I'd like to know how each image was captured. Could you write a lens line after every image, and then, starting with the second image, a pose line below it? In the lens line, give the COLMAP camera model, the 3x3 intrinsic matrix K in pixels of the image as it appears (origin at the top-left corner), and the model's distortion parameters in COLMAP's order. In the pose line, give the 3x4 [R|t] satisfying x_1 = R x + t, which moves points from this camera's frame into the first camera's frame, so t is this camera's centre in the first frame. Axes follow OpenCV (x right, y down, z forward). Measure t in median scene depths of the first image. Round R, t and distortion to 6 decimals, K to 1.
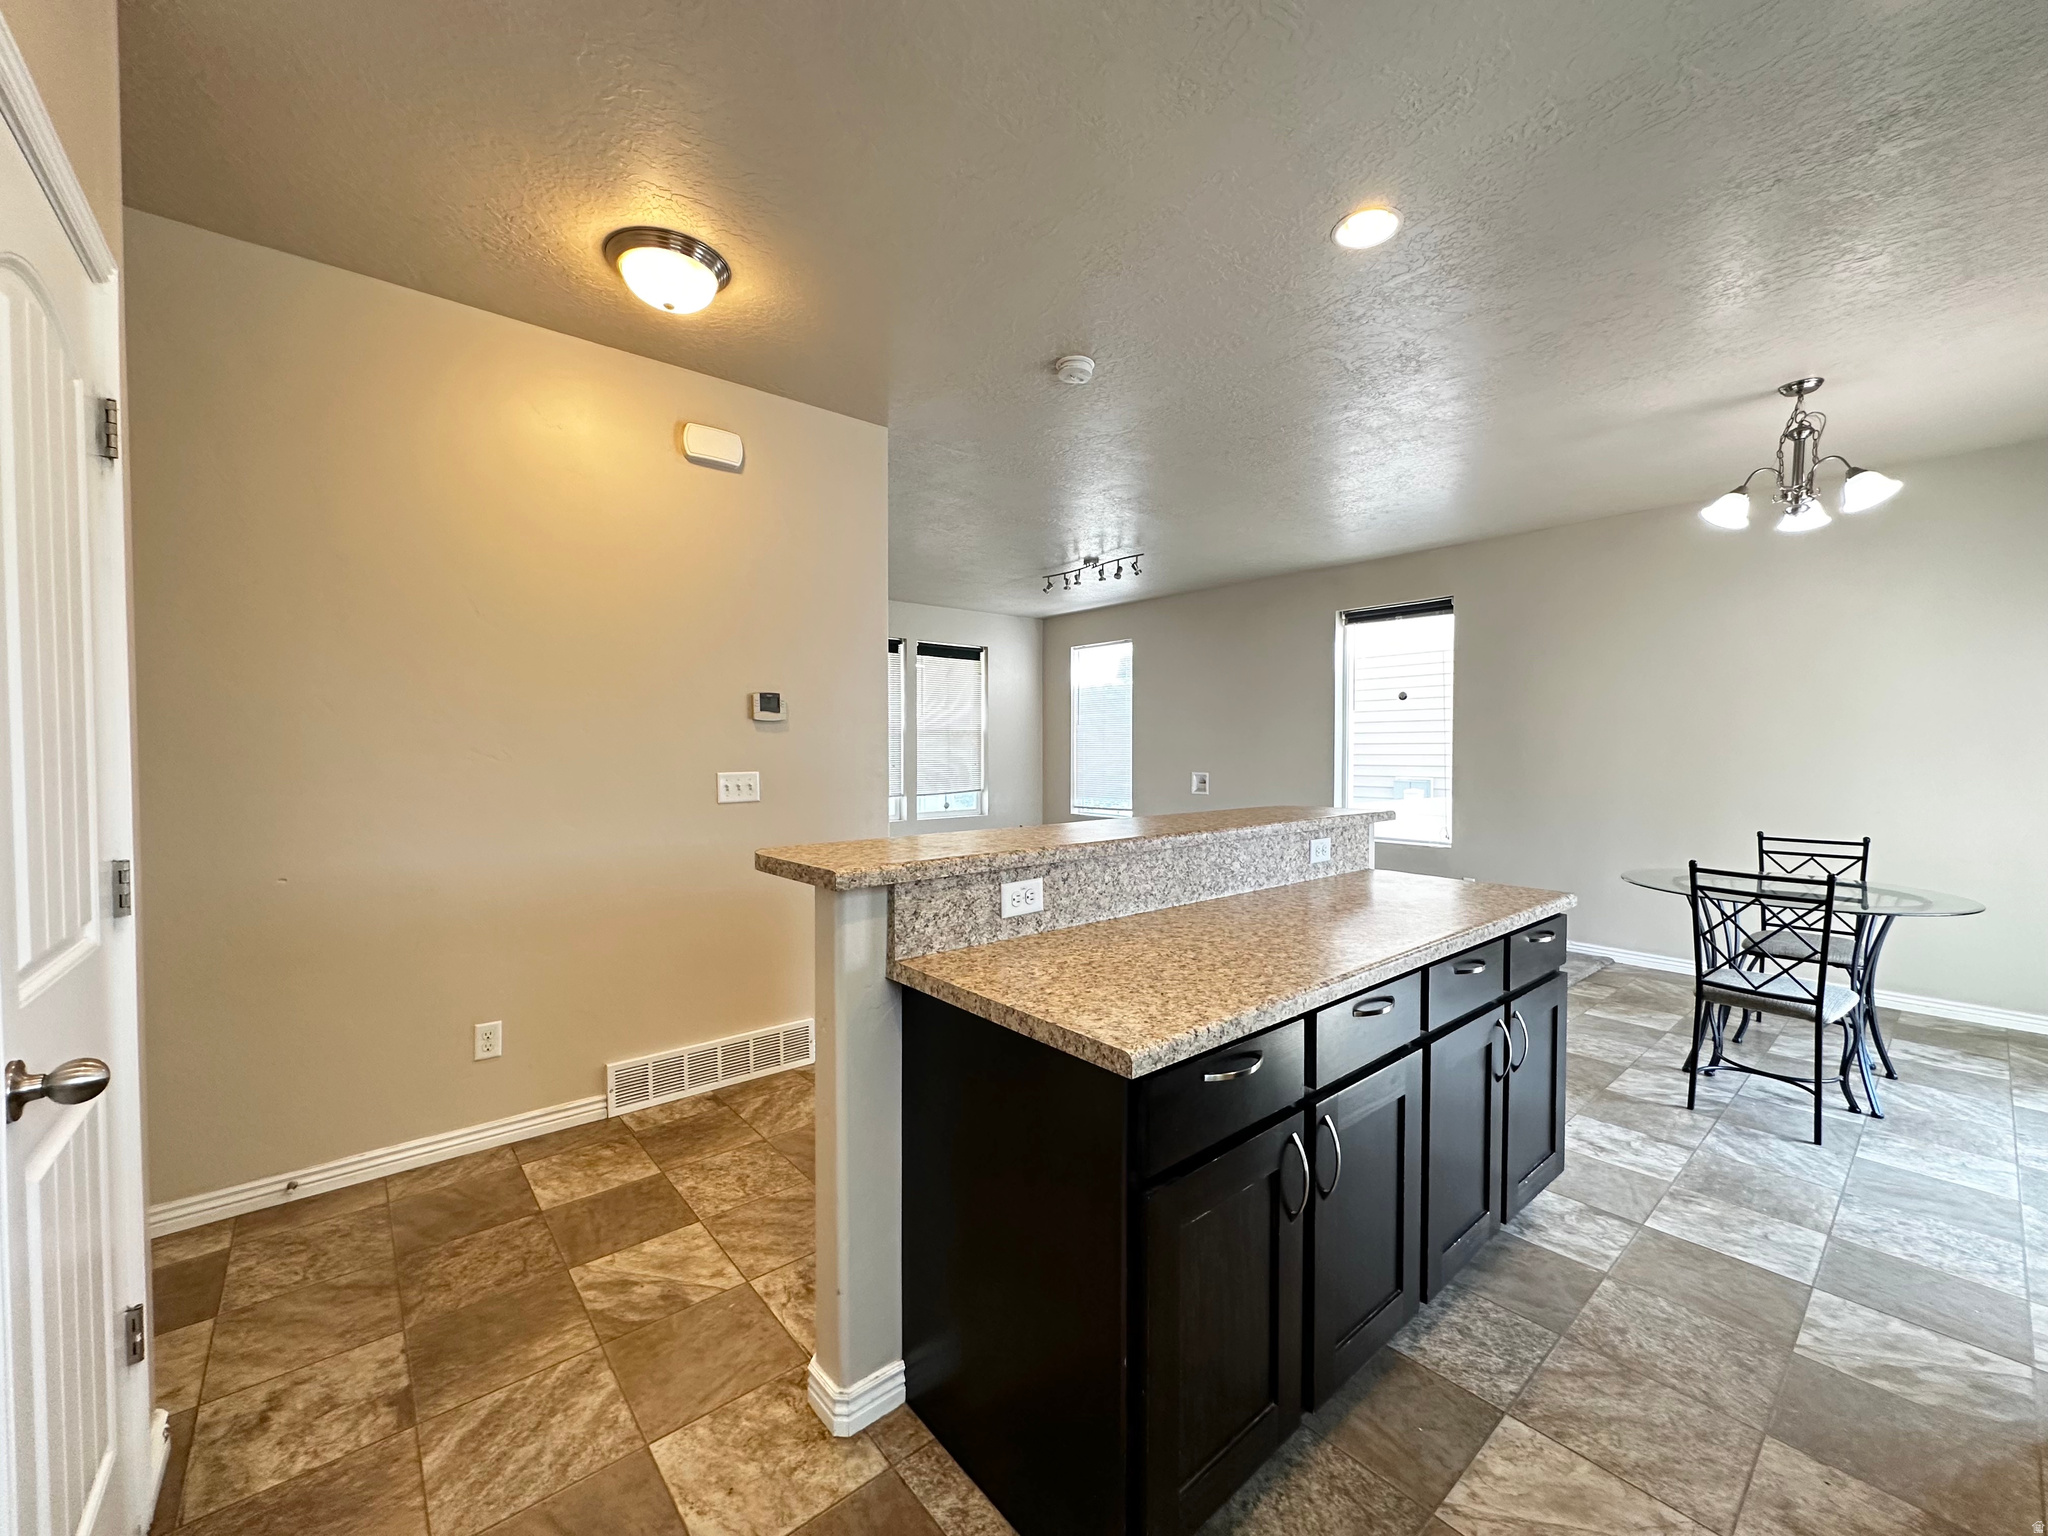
lens RADIAL K [[817.9, 0, 1024.0], [0, 817.9, 768.0], [0, 0, 1]] dist [-0.002922, 0.000921]
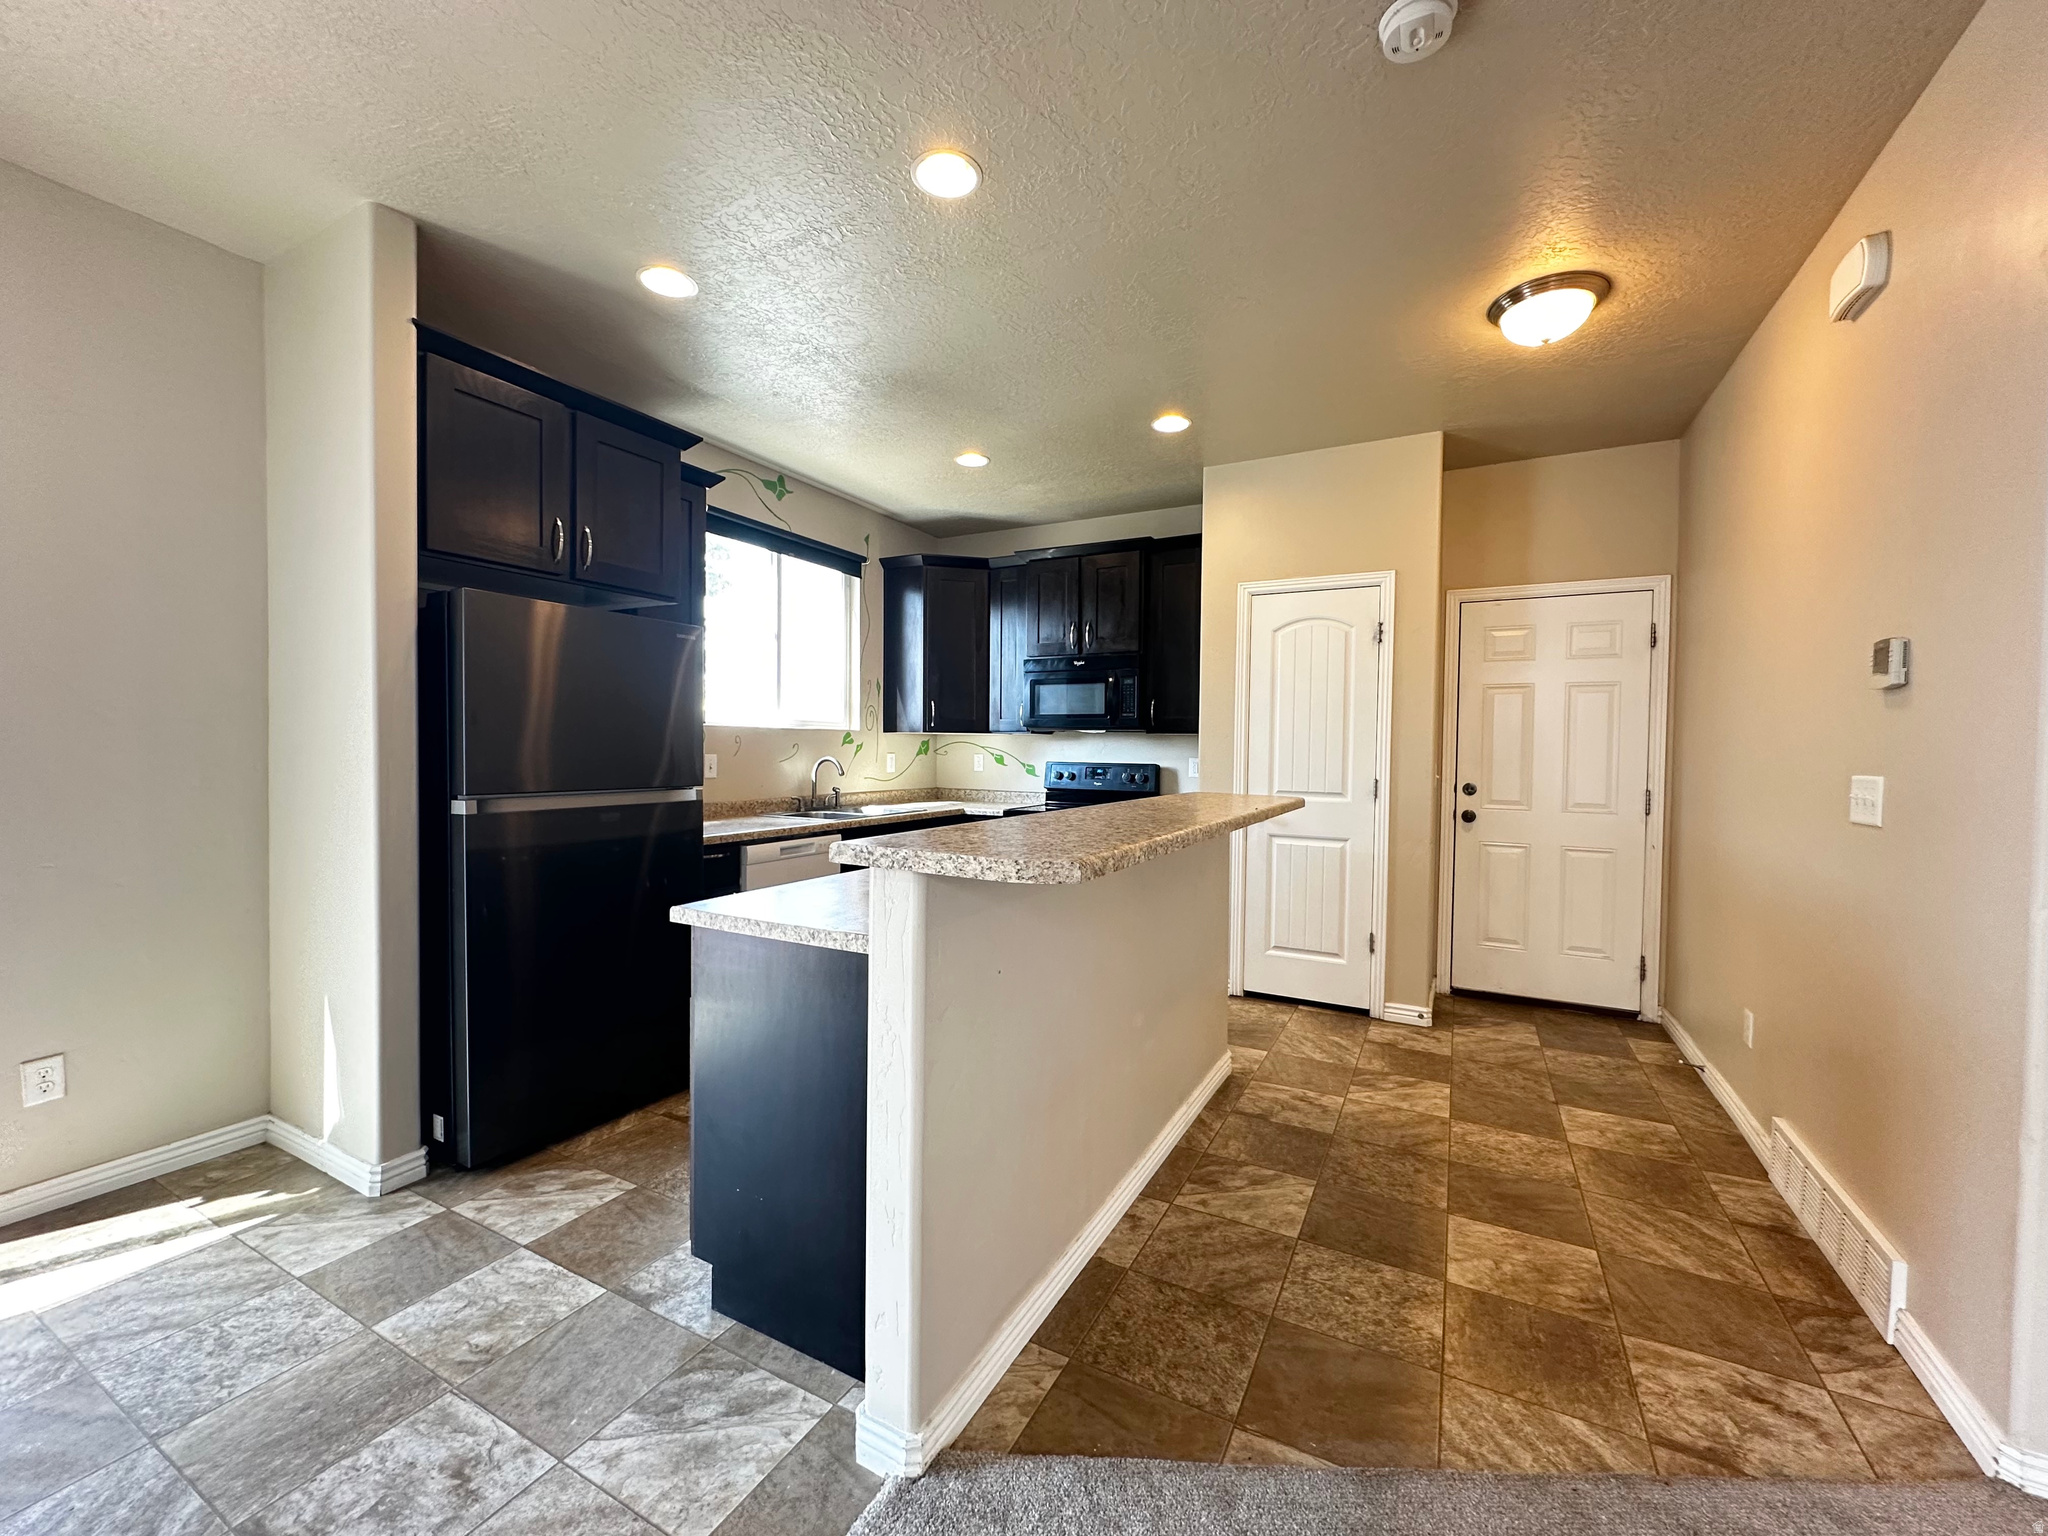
lens RADIAL K [[817.9, 0, 1024.0], [0, 817.9, 768.0], [0, 0, 1]] dist [-0.002922, 0.000921]
pose [[-0.931264, -0.001614, -0.364342, 0.715563], [-0.020867, 0.998585, 0.048914, -0.027790], [0.363747, 0.053154, -0.929980, 2.045508]]
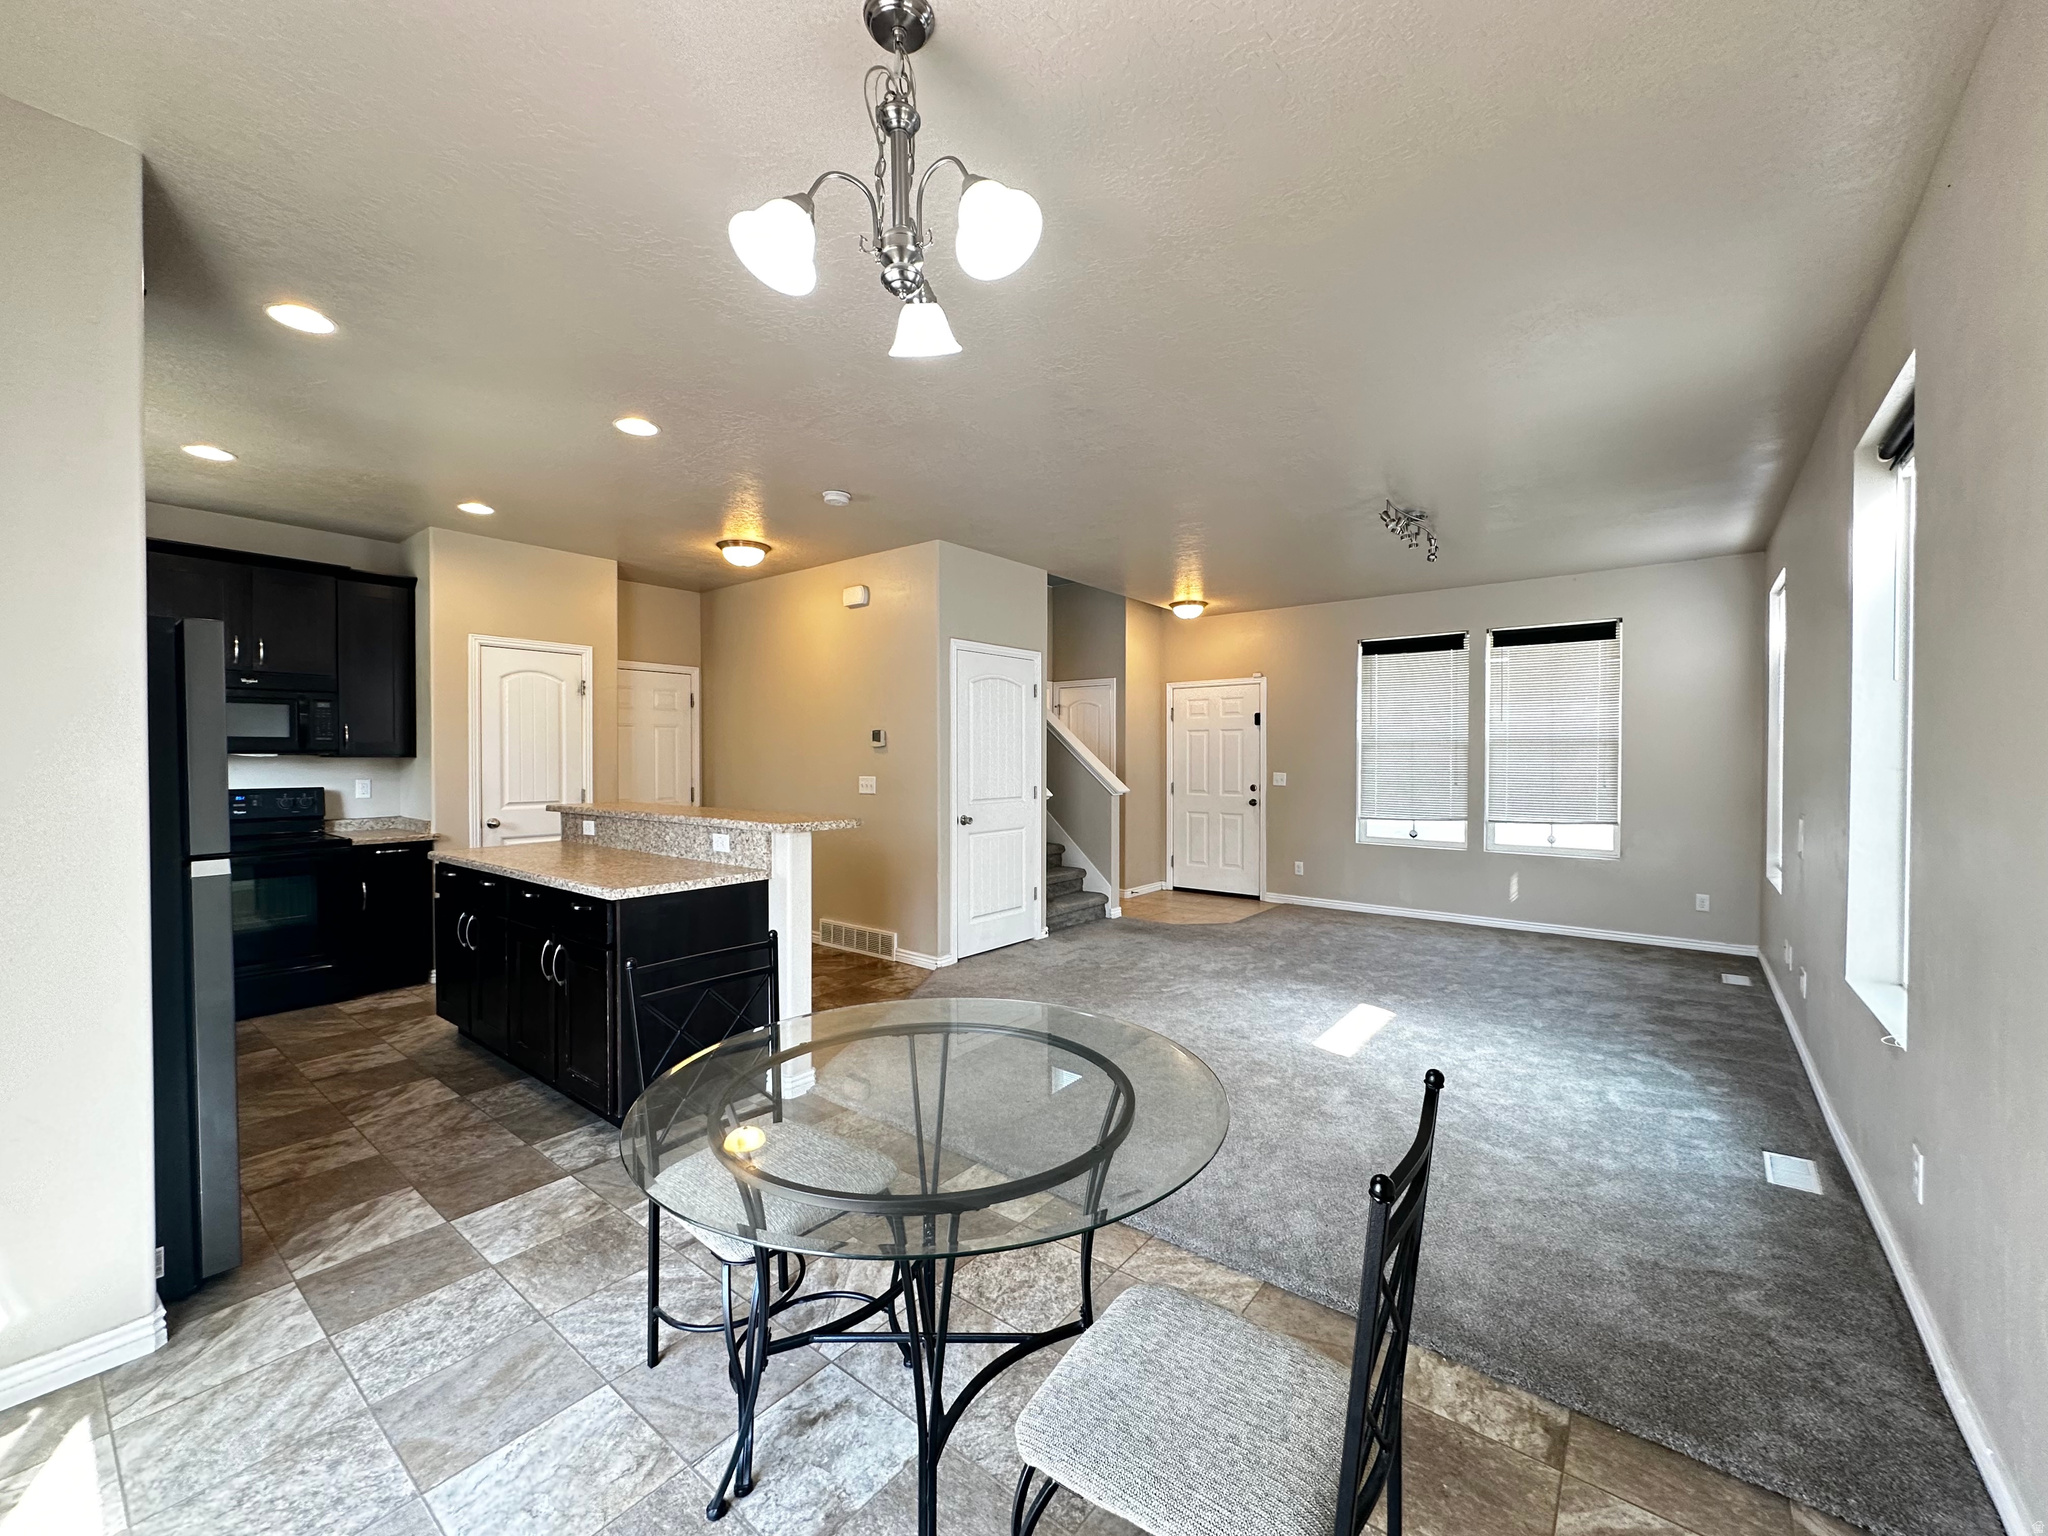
lens RADIAL K [[817.9, 0, 1024.0], [0, 817.9, 768.0], [0, 0, 1]] dist [-0.002922, 0.000921]
pose [[0.199298, 0.014305, -0.979835, 2.181941], [-0.024867, 0.999645, 0.009536, -0.058594], [0.979623, 0.022465, 0.199583, 1.493440]]
